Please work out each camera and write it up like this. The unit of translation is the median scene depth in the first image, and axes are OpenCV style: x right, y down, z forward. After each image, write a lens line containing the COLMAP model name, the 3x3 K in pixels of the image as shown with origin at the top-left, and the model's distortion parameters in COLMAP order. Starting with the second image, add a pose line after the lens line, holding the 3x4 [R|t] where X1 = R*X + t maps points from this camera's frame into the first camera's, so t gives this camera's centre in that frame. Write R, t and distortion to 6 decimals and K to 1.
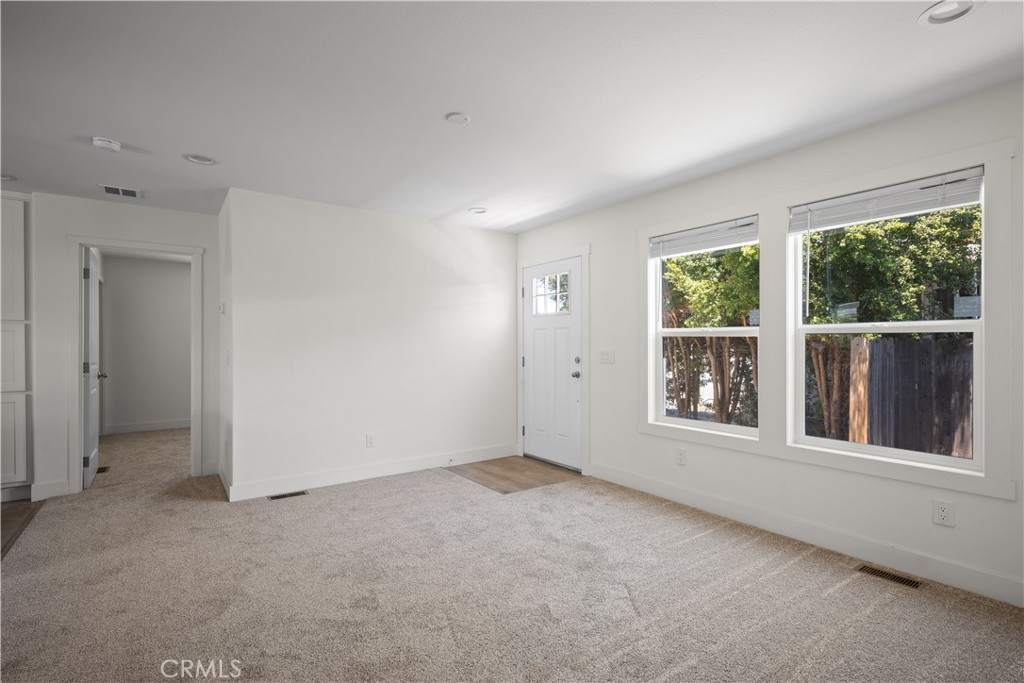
lens RADIAL K [[479.4, 0, 512.0], [0, 479.4, 341.5], [0, 0, 1]] dist [-0.001420, 0.000136]
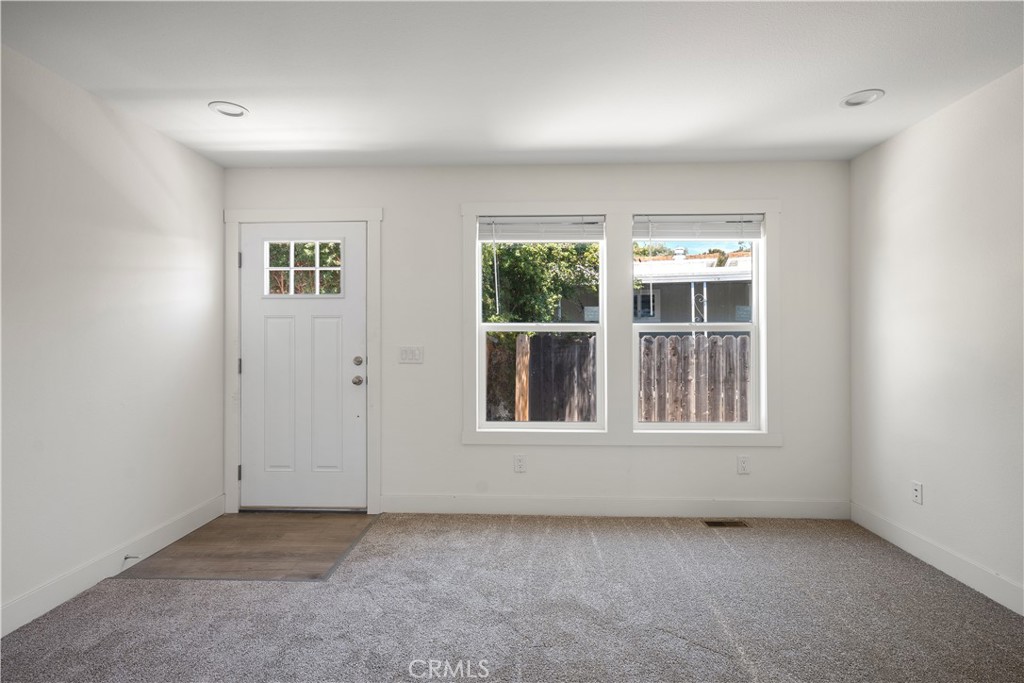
lens RADIAL K [[481.4, 0, 509.3], [0, 481.4, 337.7], [0, 0, 1]] dist [-0.002778, 0.000069]
pose [[0.618009, 0.005012, 0.786155, -0.293014], [-0.005409, 0.999983, -0.002122, 0.002853], [-0.786152, -0.002941, 0.618026, 0.347701]]
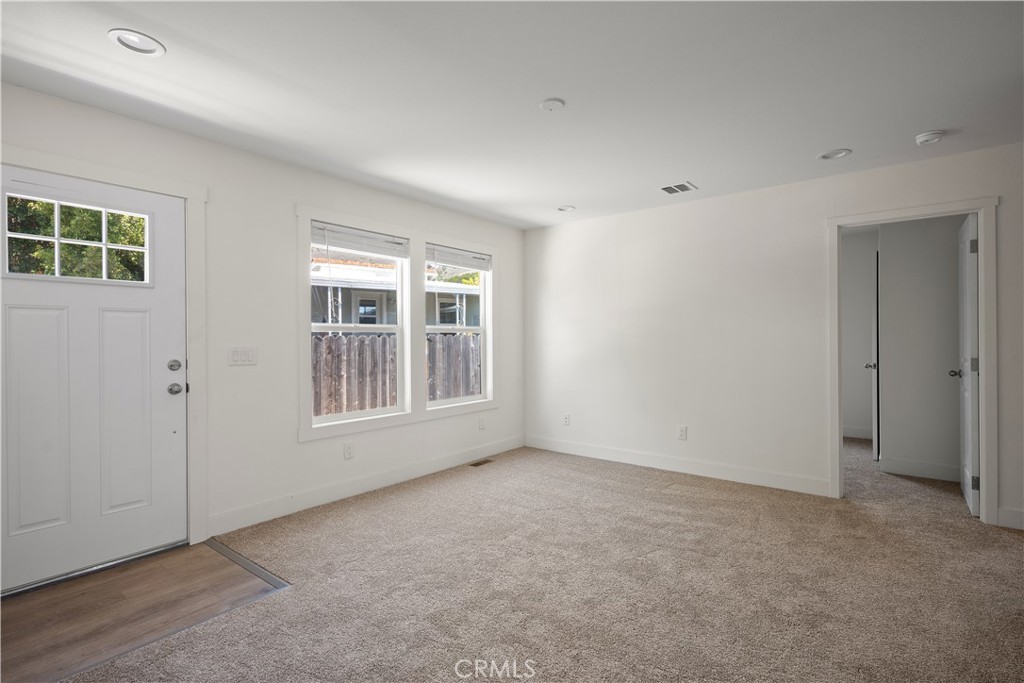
lens RADIAL K [[489.4, 0, 512.0], [0, 489.4, 341.5], [0, 0, 1]] dist [0.001230, -0.000092]
pose [[-0.272126, -0.003211, 0.962256, -0.563933], [-0.001377, 0.999995, 0.002948, 0.005376], [-0.962261, -0.000523, -0.272129, 0.731594]]
